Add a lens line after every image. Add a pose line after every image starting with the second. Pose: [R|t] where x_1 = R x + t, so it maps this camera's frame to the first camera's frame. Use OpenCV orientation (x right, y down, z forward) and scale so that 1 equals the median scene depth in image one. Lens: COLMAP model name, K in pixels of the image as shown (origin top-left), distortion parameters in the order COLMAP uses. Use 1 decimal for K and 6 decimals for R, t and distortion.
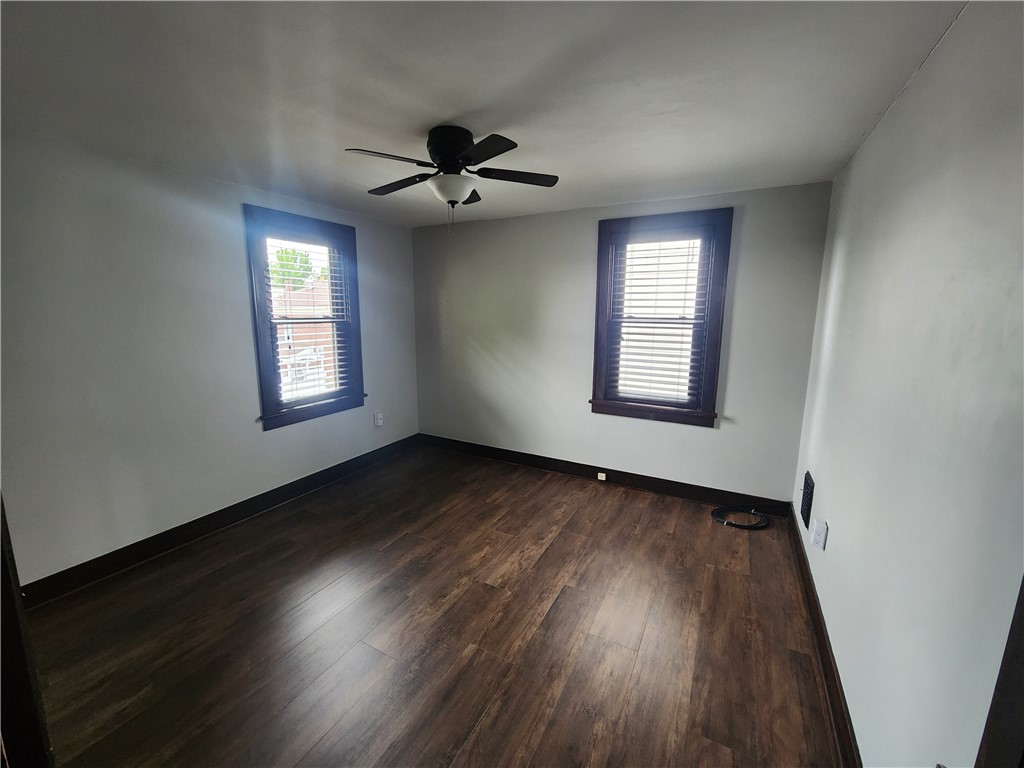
lens RADIAL K [[421.4, 0, 504.1], [0, 421.4, 379.6], [0, 0, 1]] dist [-0.000928, -0.000344]
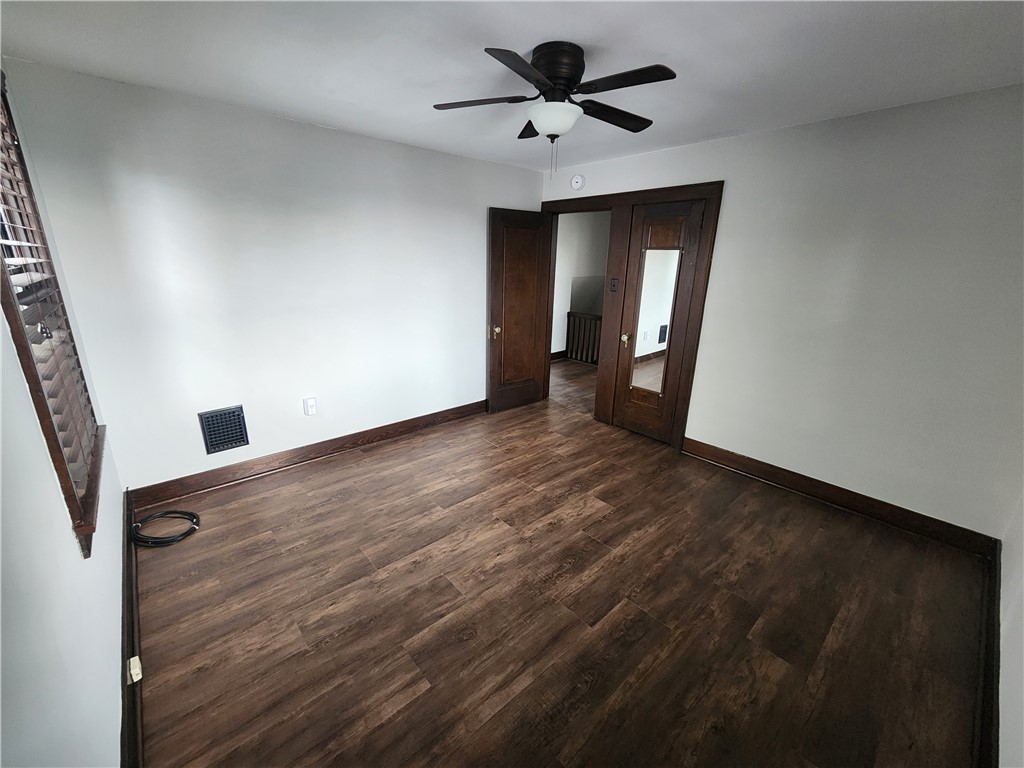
lens RADIAL K [[421.4, 0, 504.1], [0, 421.4, 379.6], [0, 0, 1]] dist [-0.000928, -0.000344]
pose [[-0.938808, -0.118317, 0.323481, -0.252412], [0.036001, 0.900300, 0.433778, -0.233876], [-0.342553, 0.418880, -0.840950, 1.343092]]
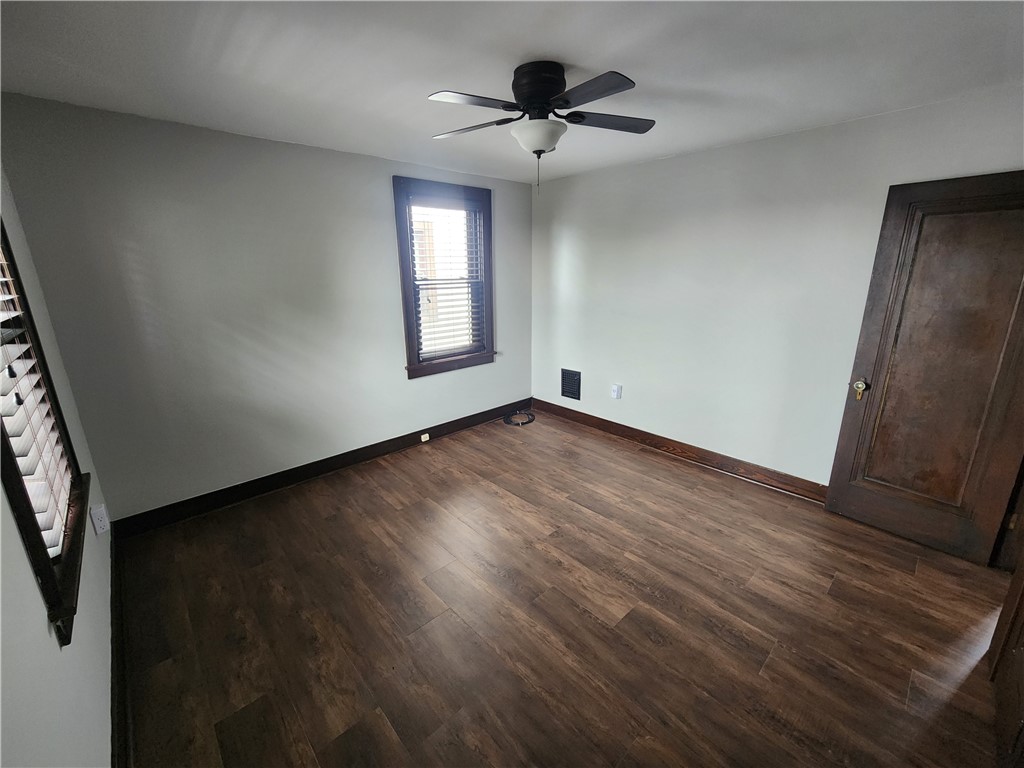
lens RADIAL K [[416.6, 0, 505.4], [0, 416.6, 380.8], [0, 0, 1]] dist [-0.001613, -0.000501]
pose [[0.325318, -0.256137, 0.910254, -0.723474], [0.174492, 0.962345, 0.208432, -0.099242], [-0.929366, 0.091025, 0.357762, 0.535088]]
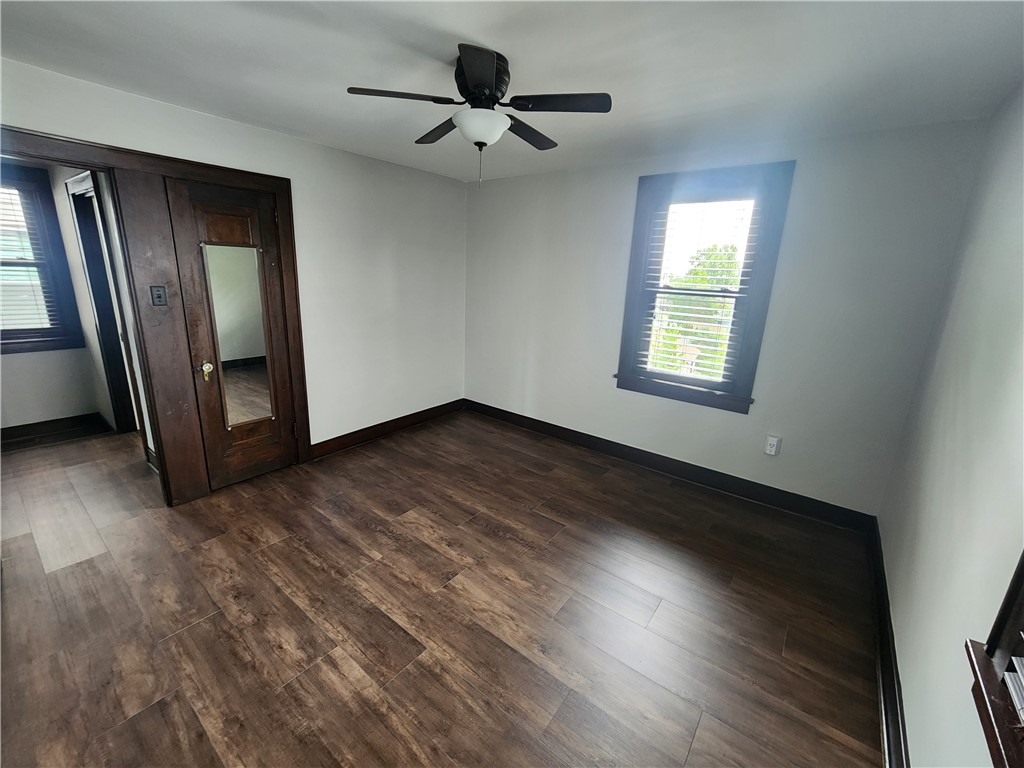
lens RADIAL K [[421.4, 0, 504.1], [0, 421.4, 379.6], [0, 0, 1]] dist [-0.000928, -0.000344]
pose [[-0.163880, 0.237904, -0.957364, 0.551303], [-0.205207, 0.941033, 0.268973, -0.139131], [0.964901, 0.240537, -0.105397, 0.844280]]
